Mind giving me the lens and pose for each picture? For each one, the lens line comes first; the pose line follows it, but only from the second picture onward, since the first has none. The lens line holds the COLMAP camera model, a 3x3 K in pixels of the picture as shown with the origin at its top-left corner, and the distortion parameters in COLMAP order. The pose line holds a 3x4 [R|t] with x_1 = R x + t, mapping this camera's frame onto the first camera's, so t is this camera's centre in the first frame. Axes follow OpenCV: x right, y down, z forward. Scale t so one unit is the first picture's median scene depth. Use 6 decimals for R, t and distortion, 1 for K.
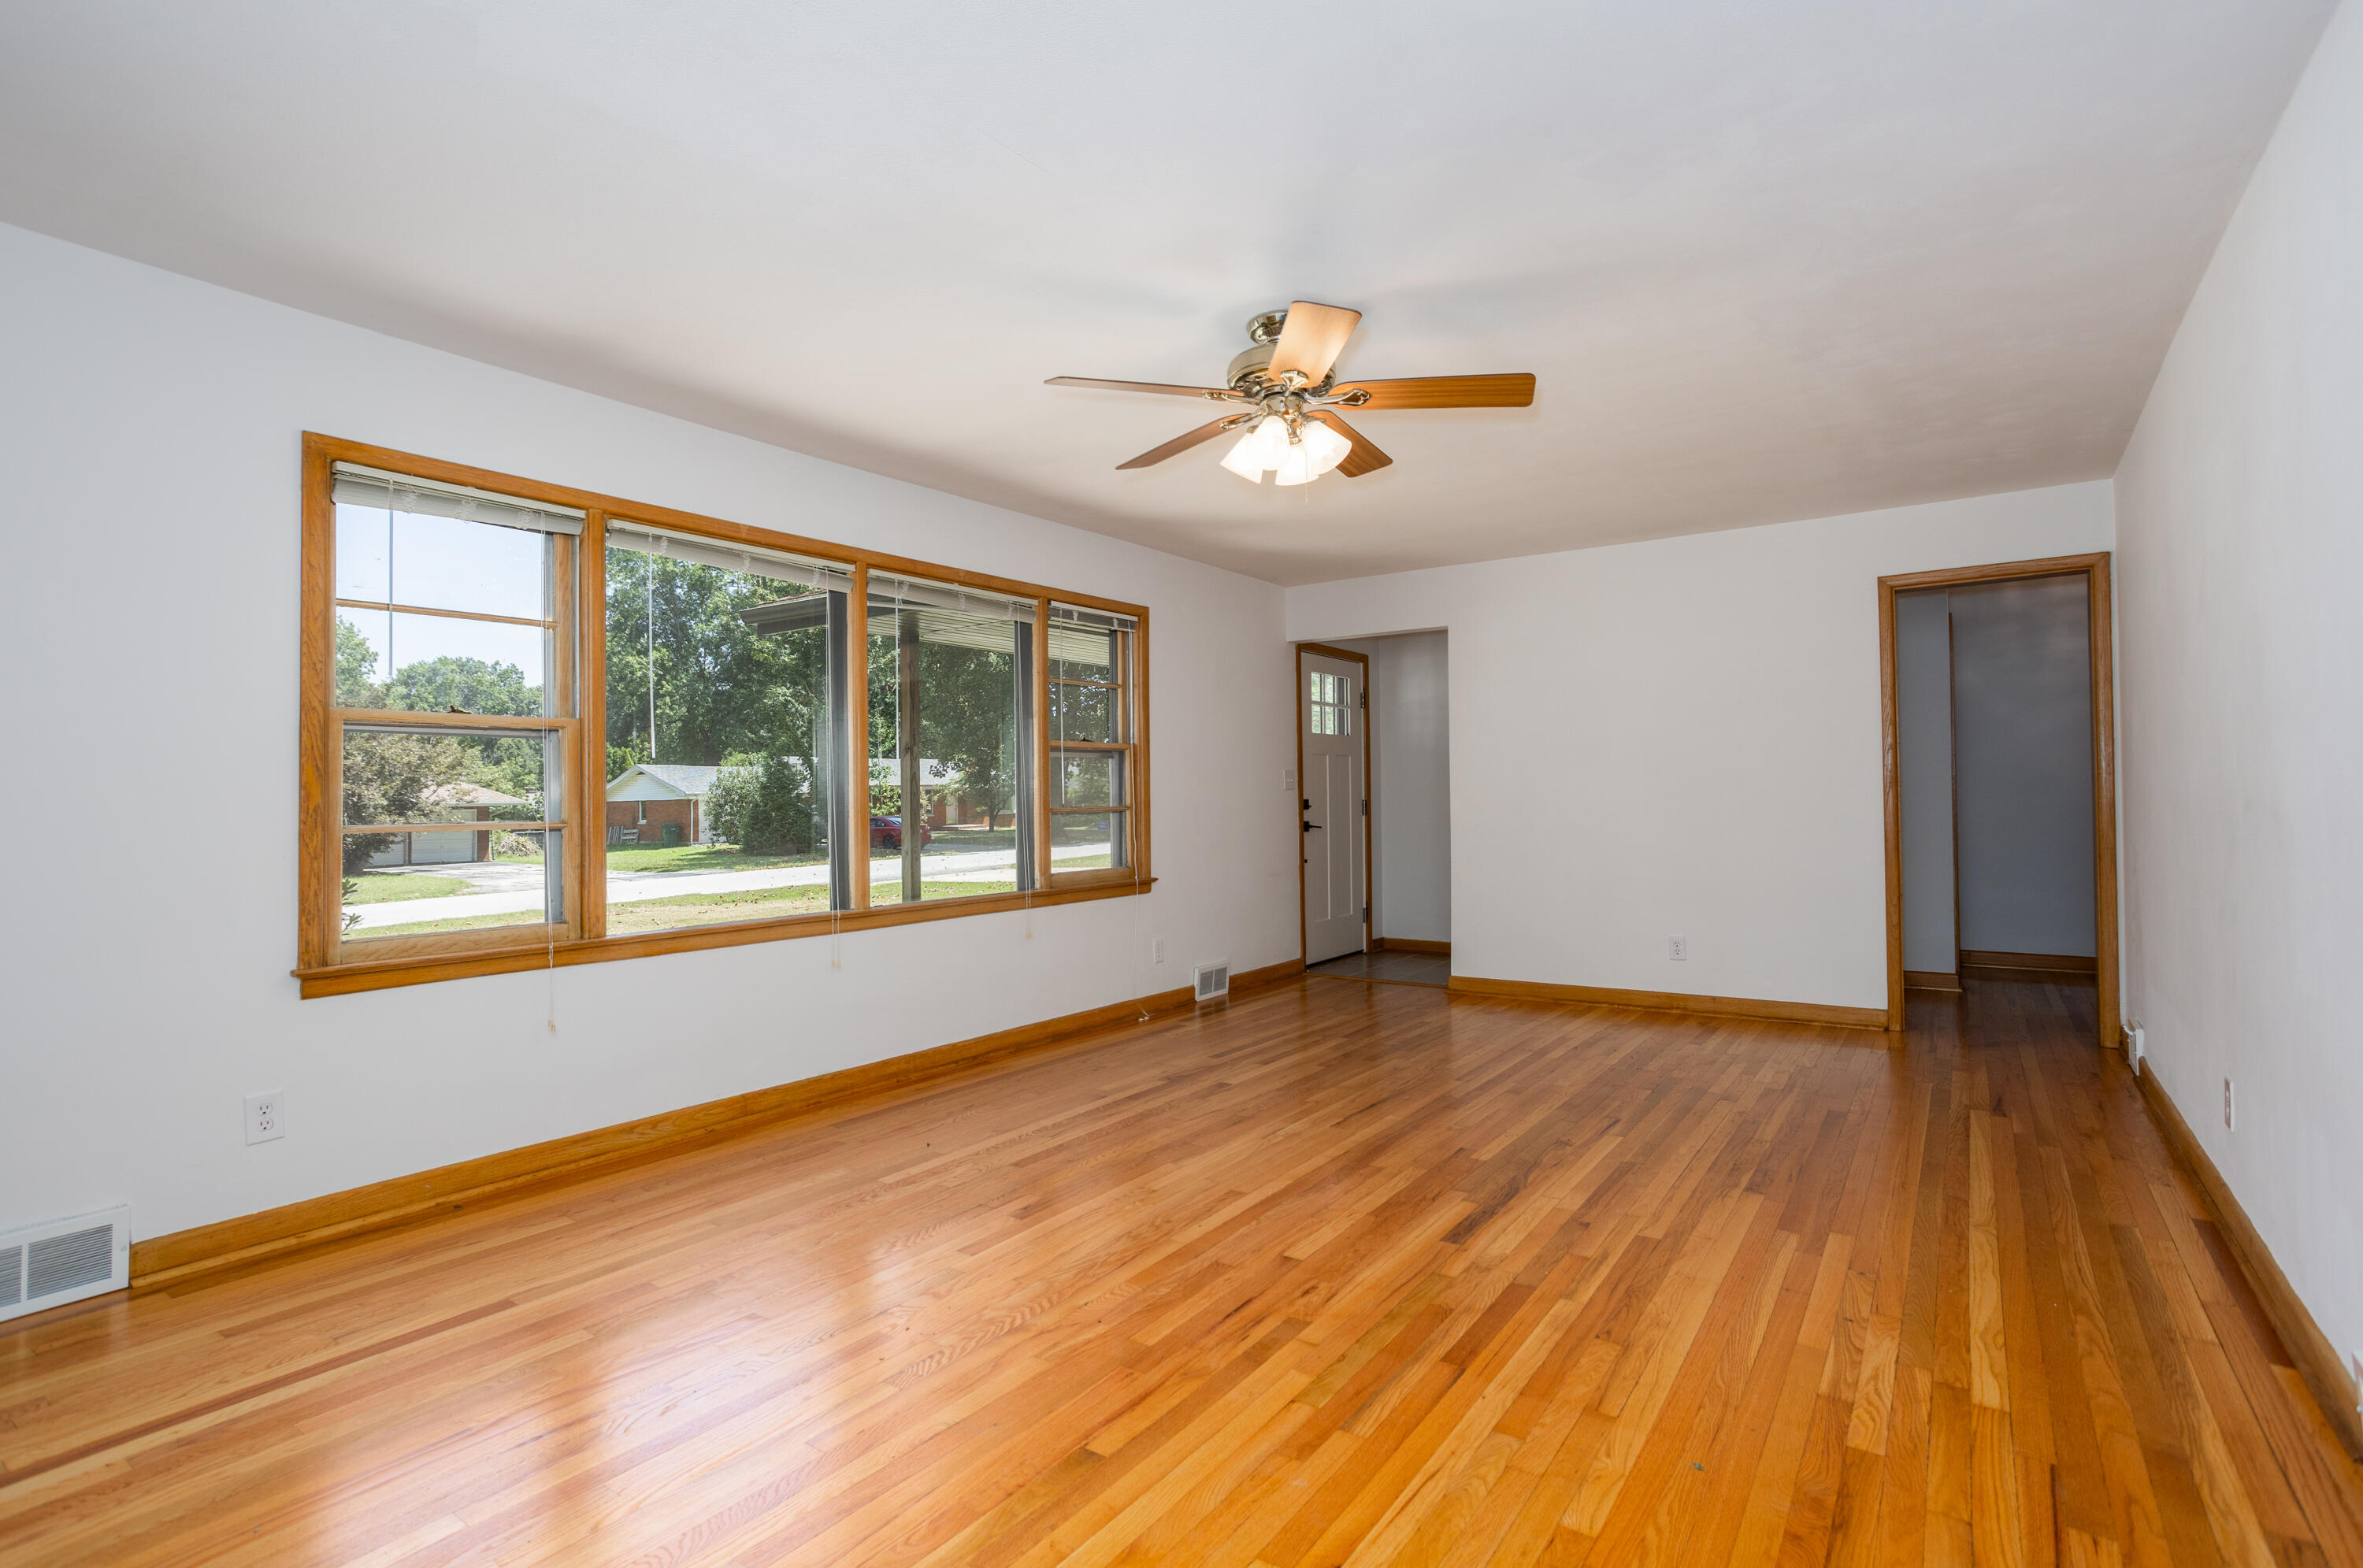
lens RADIAL K [[1147.6, 0, 1160.0], [0, 1147.6, 776.1], [0, 0, 1]] dist [-0.053668, 0.034888]
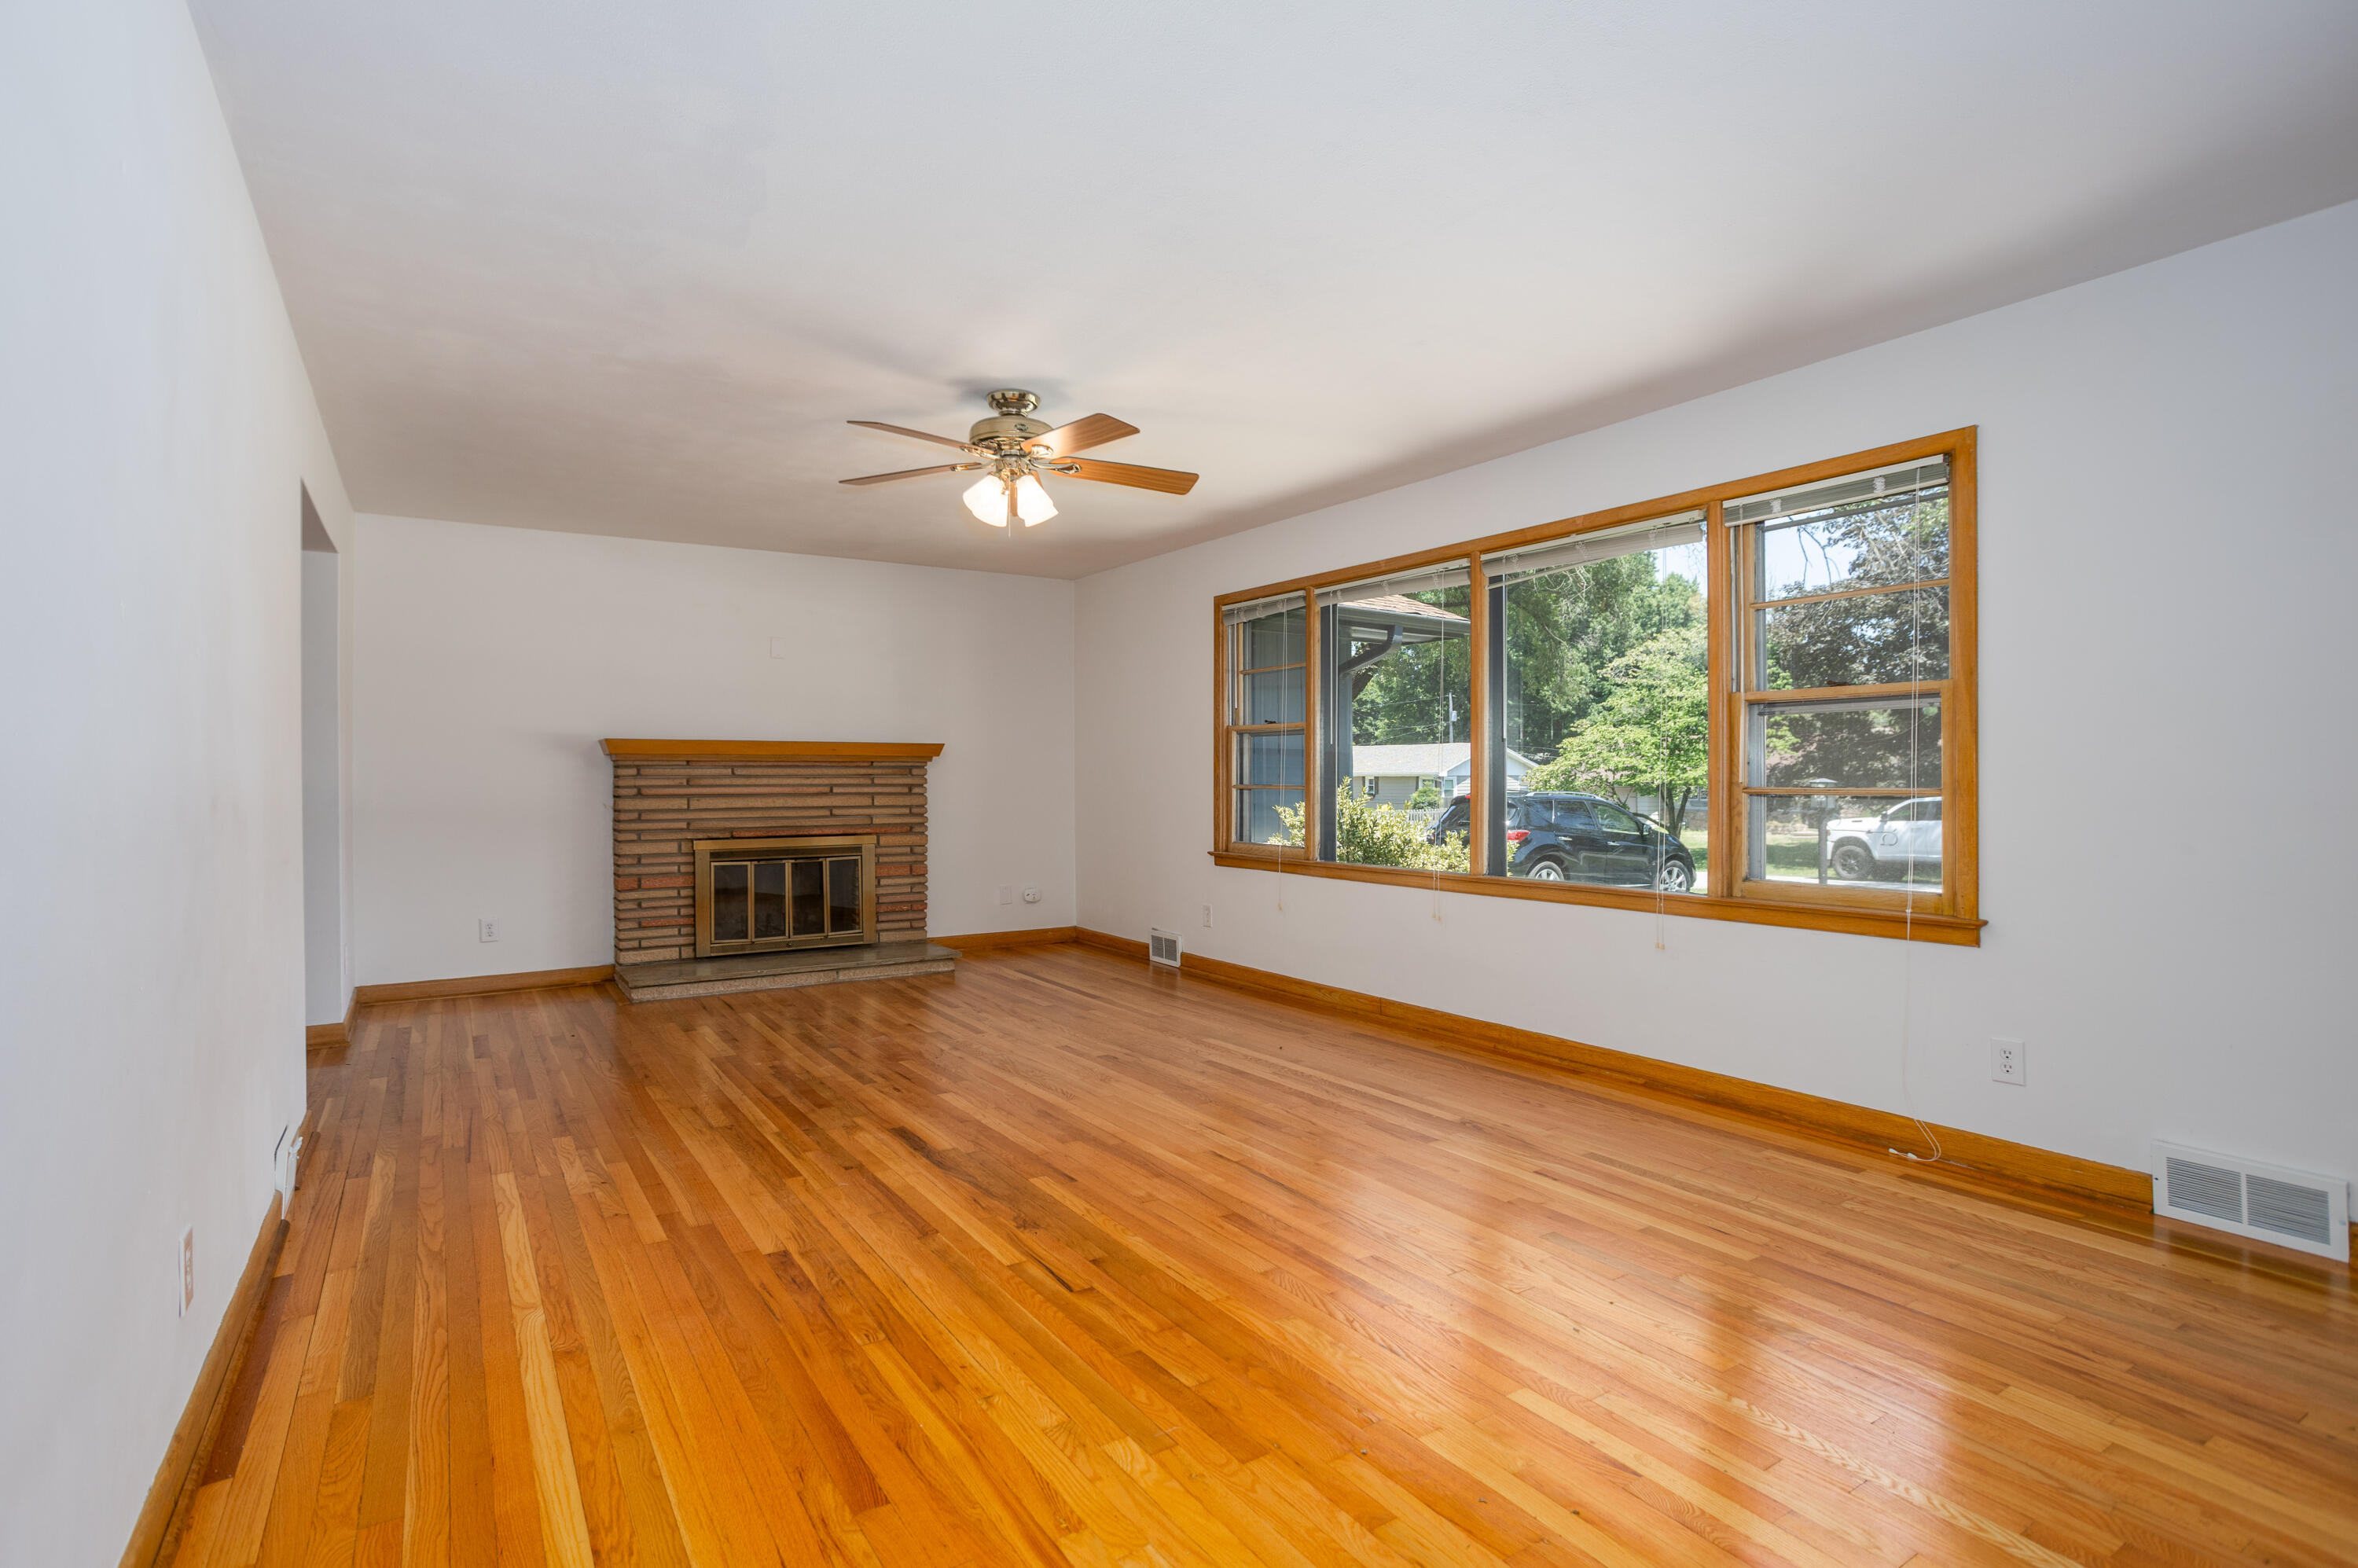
lens RADIAL K [[1145.3, 0, 1157.5], [0, 1145.3, 776.1], [0, 0, 1]] dist [-0.053668, 0.034888]
pose [[-0.370848, 0.013978, -0.928588, 1.257479], [0.026195, 0.999646, 0.004586, 0.014809], [0.928324, -0.022624, -0.371083, 1.660285]]
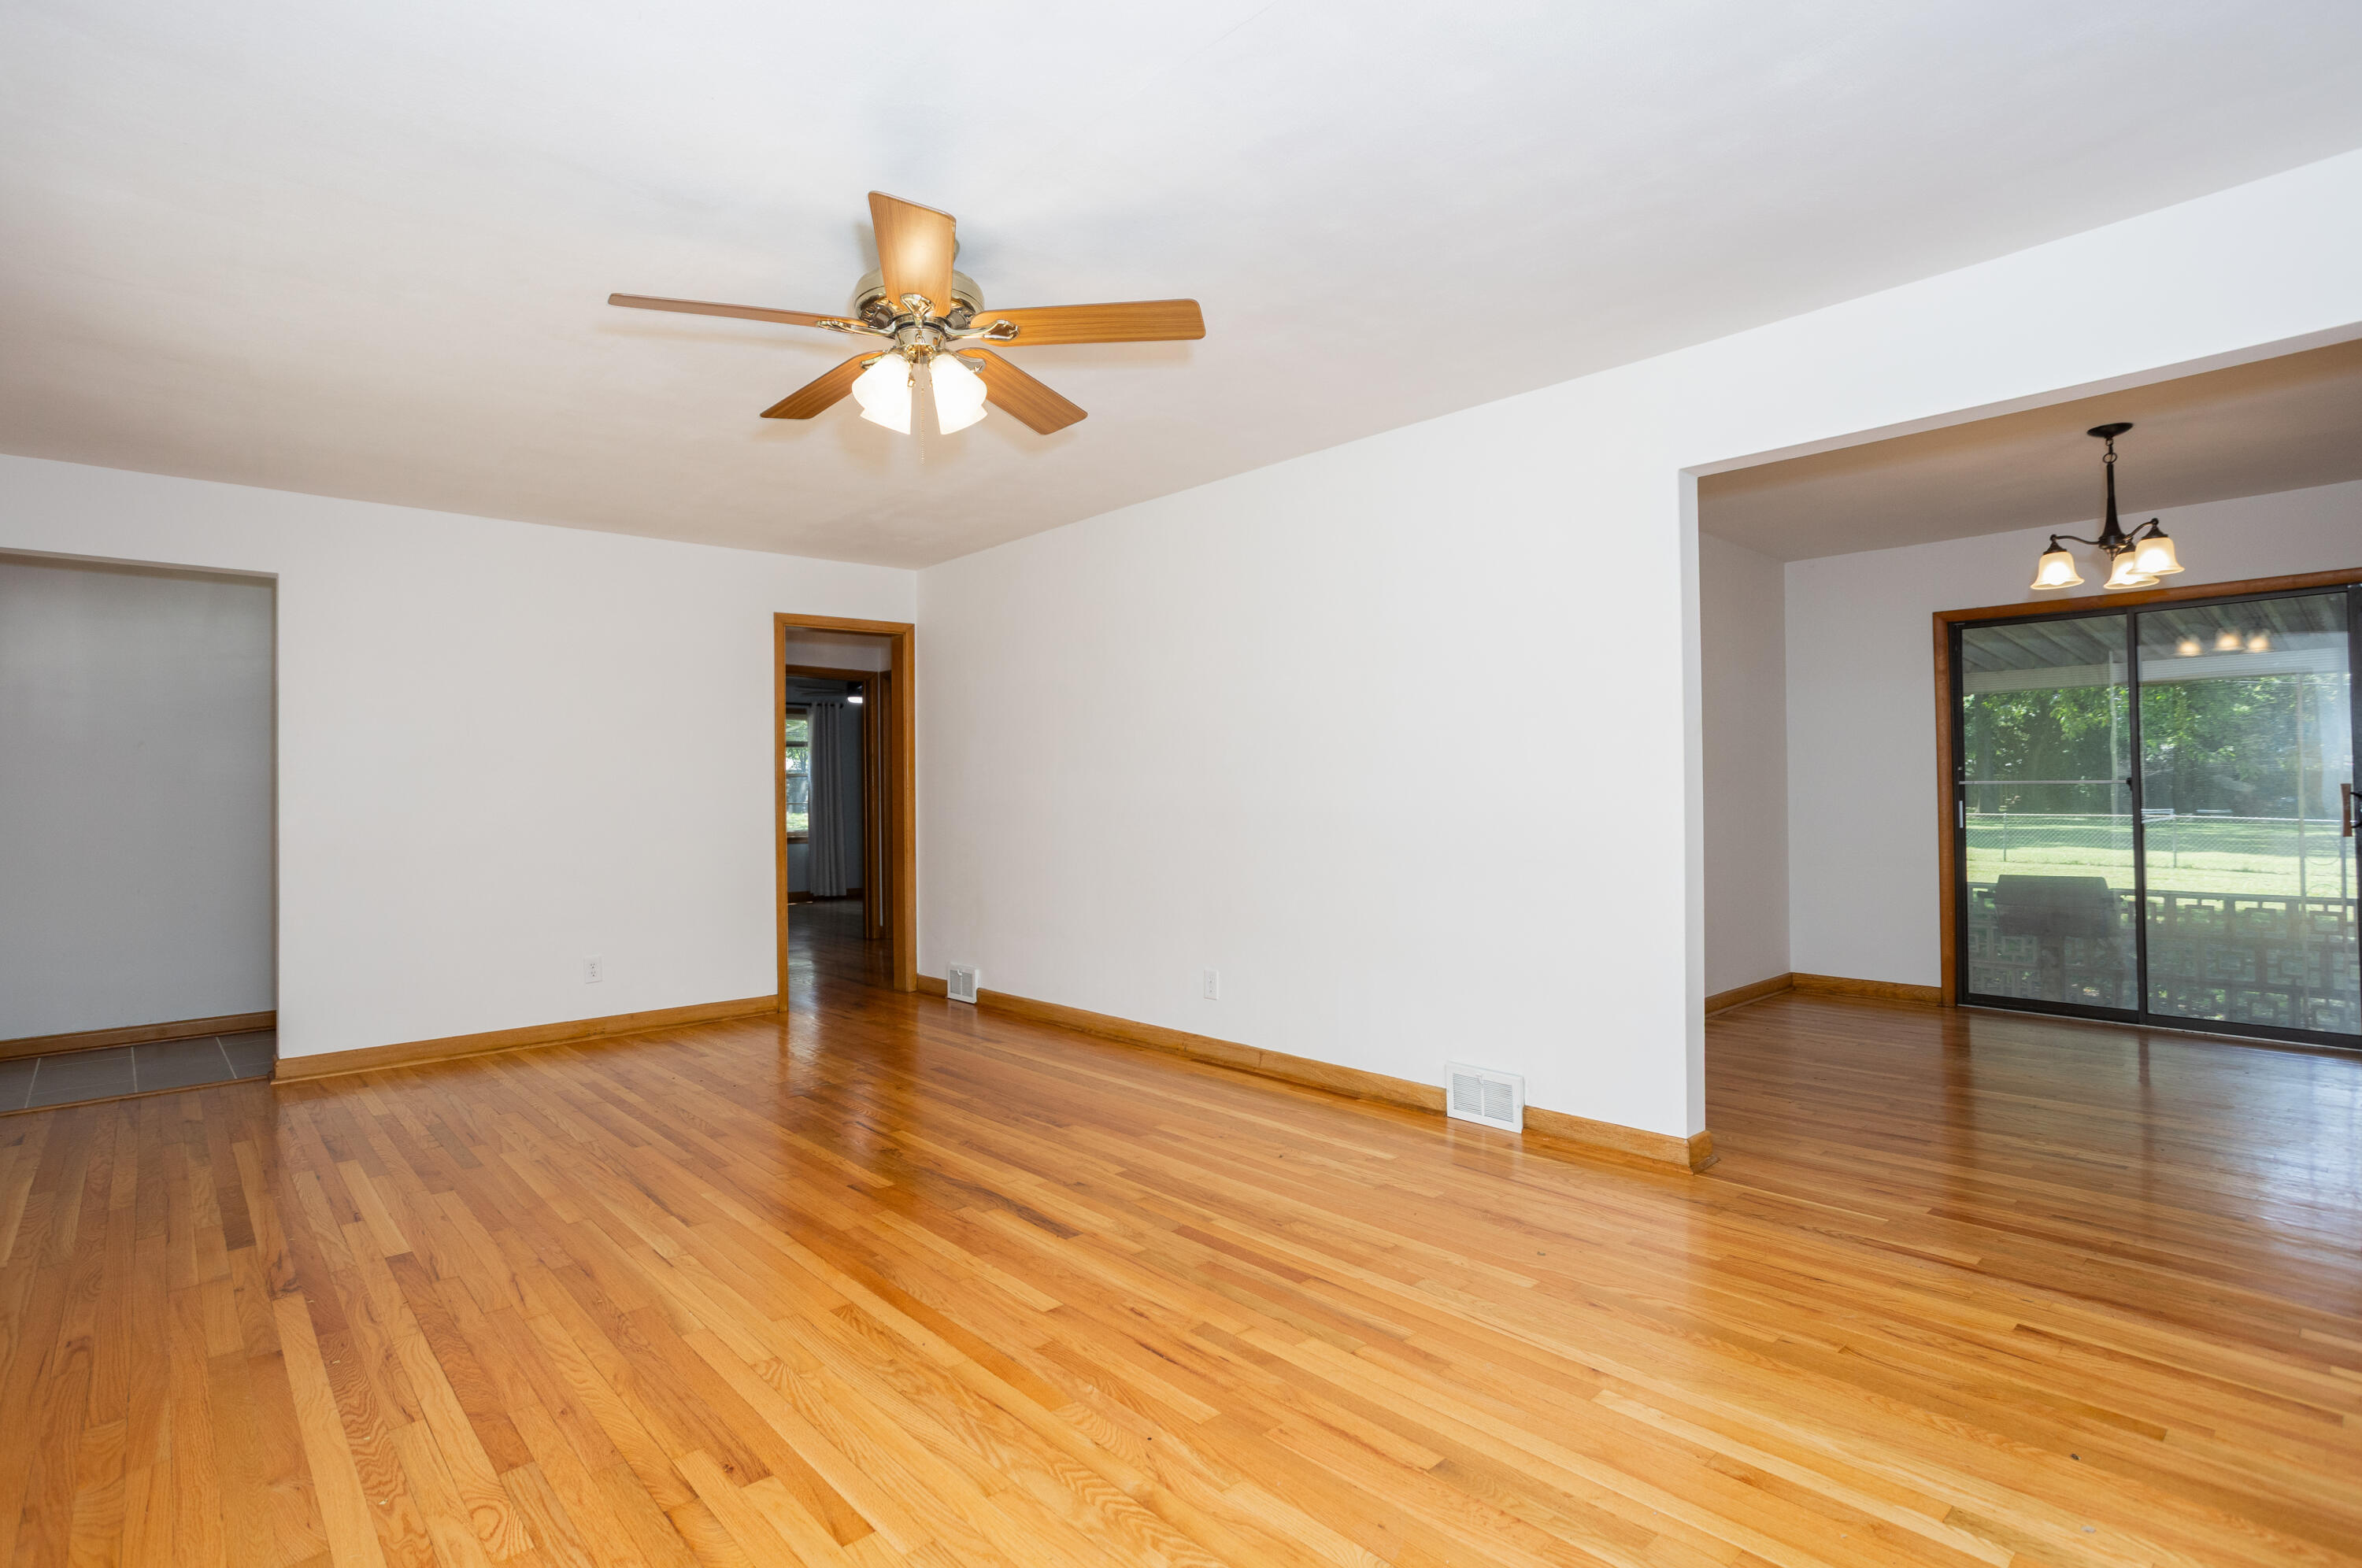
lens RADIAL K [[1147.1, 0, 1159.5], [0, 1147.1, 776.1], [0, 0, 1]] dist [-0.053668, 0.034888]
pose [[0.212401, 0.021801, 0.976939, -0.700584], [-0.007978, 0.999756, -0.020576, 0.014556], [-0.977150, -0.003423, 0.212524, 0.667745]]
